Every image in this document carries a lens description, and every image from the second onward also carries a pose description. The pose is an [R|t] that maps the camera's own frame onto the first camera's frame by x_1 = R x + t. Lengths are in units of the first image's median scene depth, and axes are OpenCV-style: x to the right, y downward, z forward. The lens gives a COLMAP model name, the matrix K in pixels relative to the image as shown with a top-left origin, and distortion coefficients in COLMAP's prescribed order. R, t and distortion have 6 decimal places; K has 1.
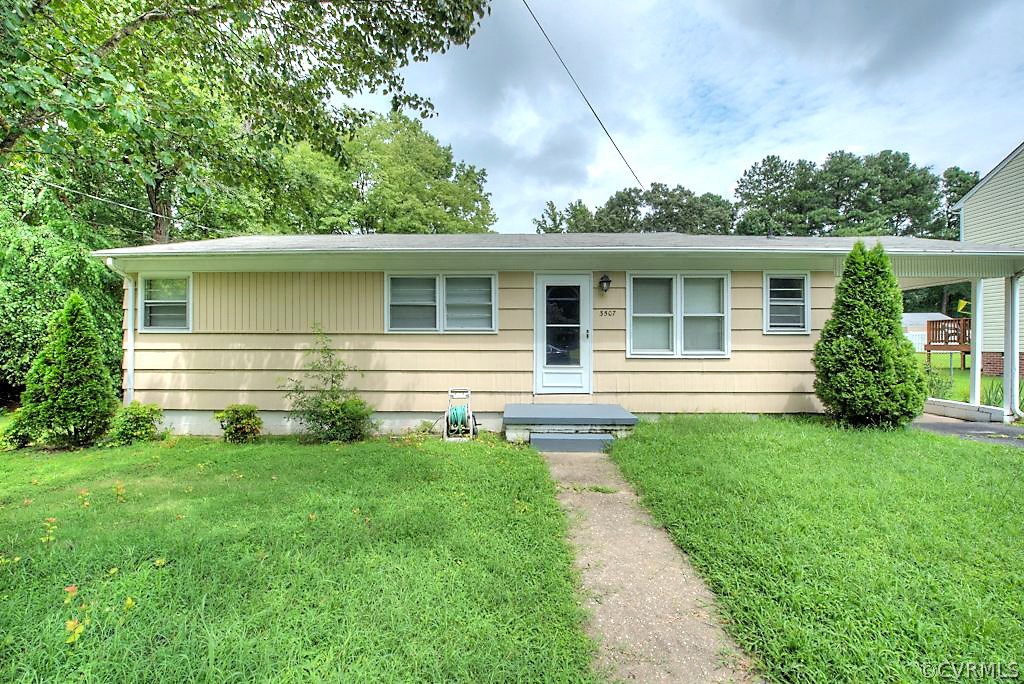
lens RADIAL K [[406.8, 0, 511.2], [0, 406.8, 343.0], [0, 0, 1]] dist [-0.013115, -0.003374]
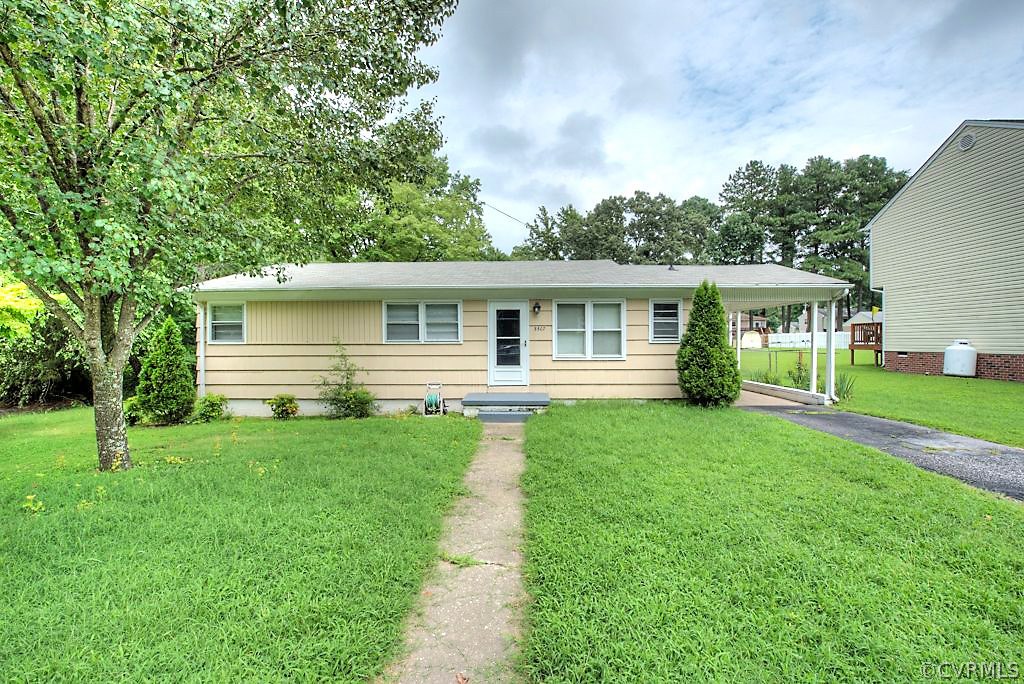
lens RADIAL K [[406.8, 0, 511.2], [0, 406.8, 343.0], [0, 0, 1]] dist [-0.013115, -0.003374]
pose [[0.999970, -0.006223, -0.004581, 0.142930], [0.006254, 0.999957, 0.006814, -0.033571], [0.004538, -0.006842, 0.999966, -0.415402]]
